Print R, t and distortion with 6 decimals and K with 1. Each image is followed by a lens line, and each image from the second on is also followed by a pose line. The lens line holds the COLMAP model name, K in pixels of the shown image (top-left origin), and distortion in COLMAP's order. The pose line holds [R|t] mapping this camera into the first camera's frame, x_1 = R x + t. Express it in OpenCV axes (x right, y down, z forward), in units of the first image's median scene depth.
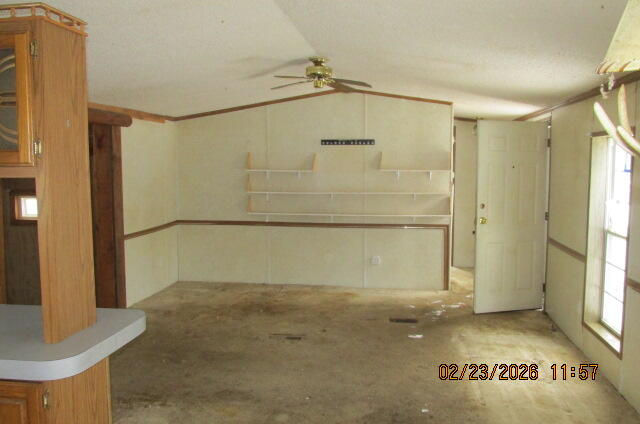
lens RADIAL K [[532.4, 0, 319.2], [0, 532.4, 209.9], [0, 0, 1]] dist [-0.032067, 0.004776]
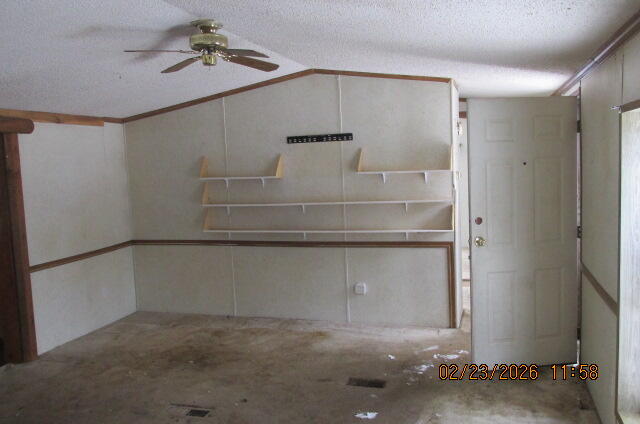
lens RADIAL K [[532.4, 0, 319.2], [0, 532.4, 209.9], [0, 0, 1]] dist [-0.032067, 0.004776]
pose [[0.988202, -0.027693, -0.150630, 0.190425], [0.028597, 0.999584, 0.003841, -0.028331], [0.150461, -0.008103, 0.988583, 0.253900]]
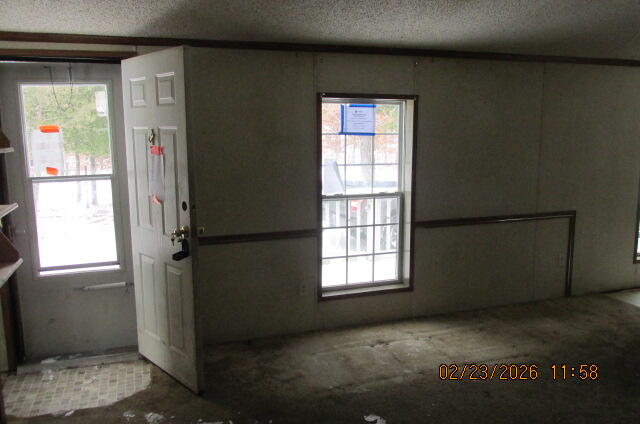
lens RADIAL K [[532.4, 0, 319.2], [0, 532.4, 209.9], [0, 0, 1]] dist [-0.032067, 0.004776]
pose [[-0.470528, -0.141137, 0.871024, -0.224259], [0.077015, 0.976789, 0.199879, -0.096728], [-0.879018, 0.161130, -0.448737, 1.055772]]
